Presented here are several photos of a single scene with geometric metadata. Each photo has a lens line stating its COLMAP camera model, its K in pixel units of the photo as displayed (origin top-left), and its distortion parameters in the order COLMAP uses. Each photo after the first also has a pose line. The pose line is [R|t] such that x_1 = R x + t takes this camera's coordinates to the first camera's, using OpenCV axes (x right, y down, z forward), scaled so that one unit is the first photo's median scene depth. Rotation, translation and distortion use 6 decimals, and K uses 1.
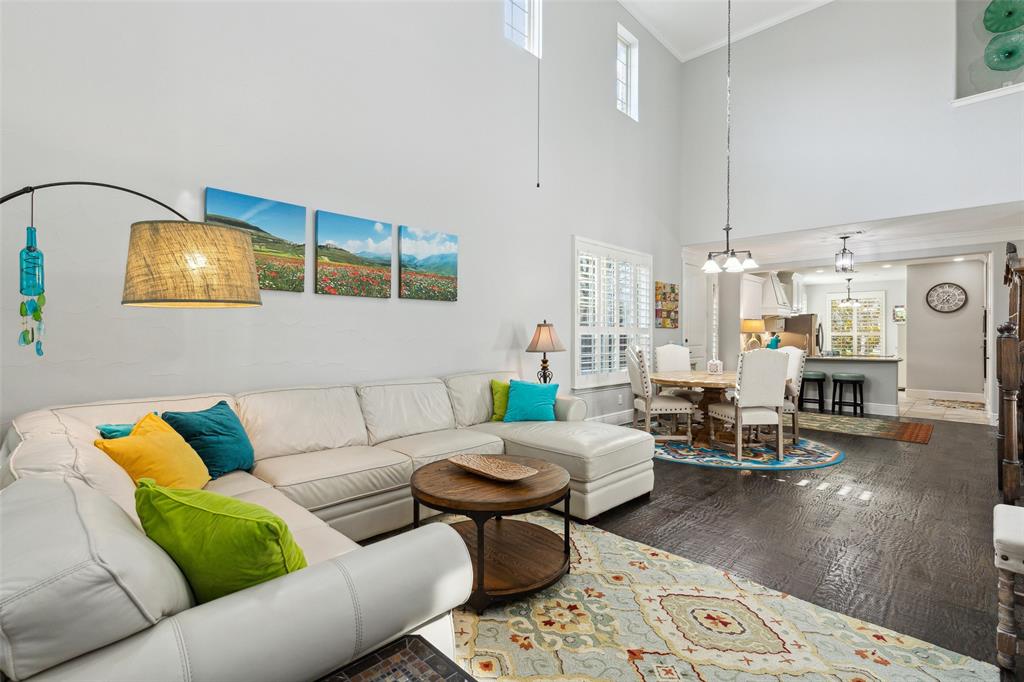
lens RADIAL K [[467.6, 0, 511.6], [0, 467.6, 334.1], [0, 0, 1]] dist [0.008226, -0.000562]
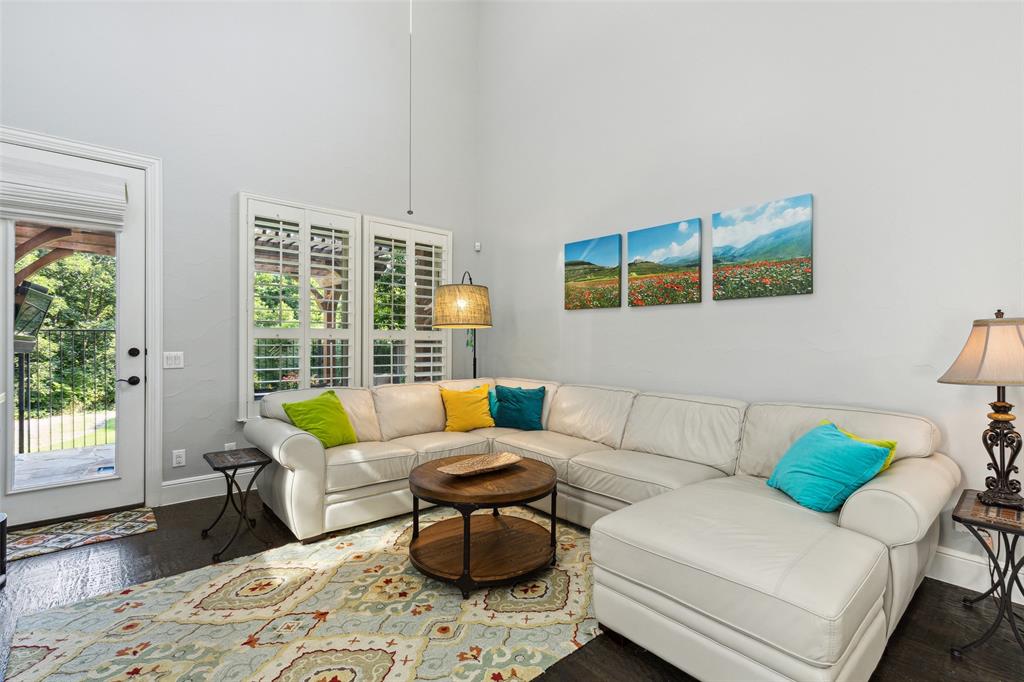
lens RADIAL K [[467.6, 0, 516.5], [0, 467.6, 344.9], [0, 0, 1]] dist [0.008226, -0.000562]
pose [[-0.062521, 0.000530, -0.998043, 0.655807], [-0.006453, 0.999979, 0.000935, 0.004855], [0.998023, 0.006499, -0.062516, 0.731406]]
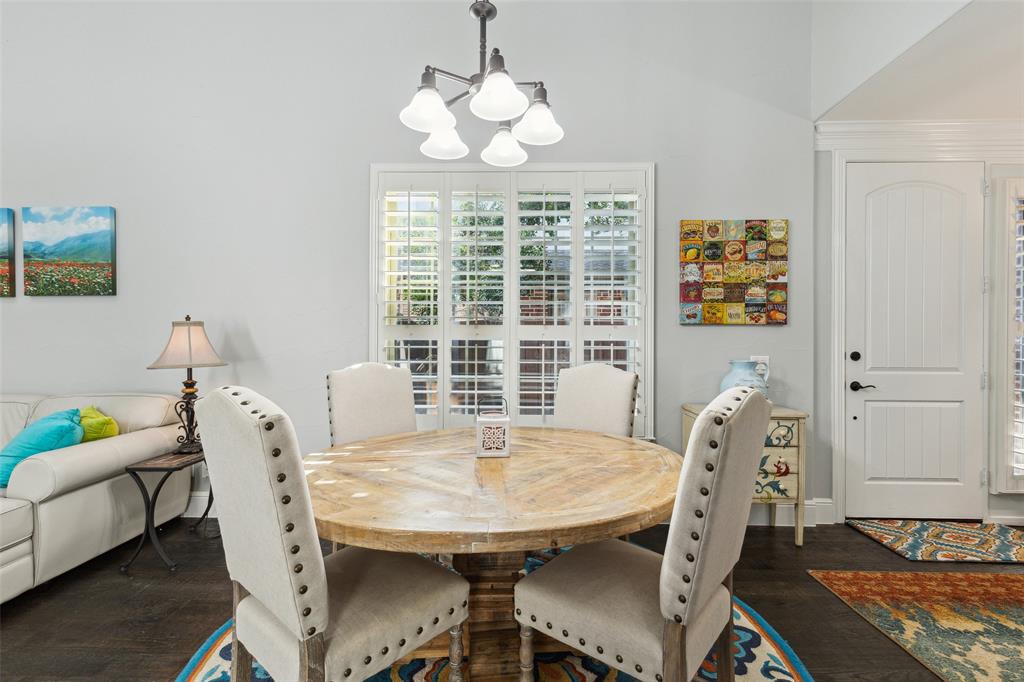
lens RADIAL K [[467.6, 0, 511.4], [0, 467.6, 340.3], [0, 0, 1]] dist [0.008226, -0.000562]
pose [[0.681004, -0.003486, -0.732271, 0.997361], [-0.000190, 0.999988, -0.004937, 0.006039], [0.732280, 0.003502, 0.680995, 1.110778]]
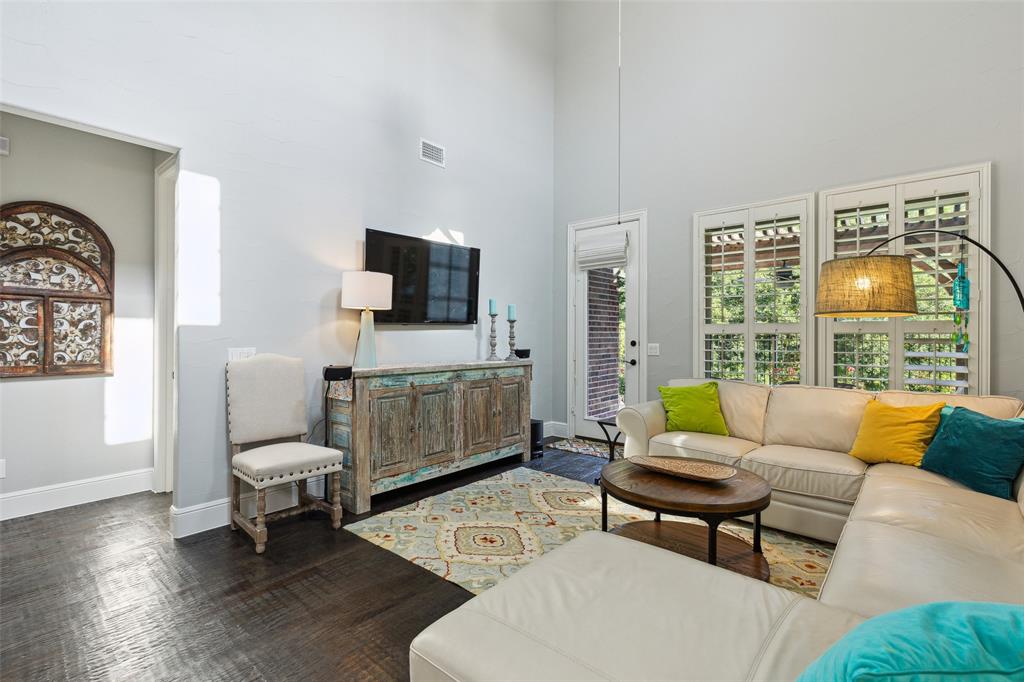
lens RADIAL K [[467.6, 0, 517.3], [0, 467.6, 339.6], [0, 0, 1]] dist [0.008226, -0.000562]
pose [[-0.997061, -0.007232, -0.076273, 0.244532], [-0.007926, 0.999930, 0.008803, 0.004167], [0.076204, 0.009382, -0.997048, 1.254562]]
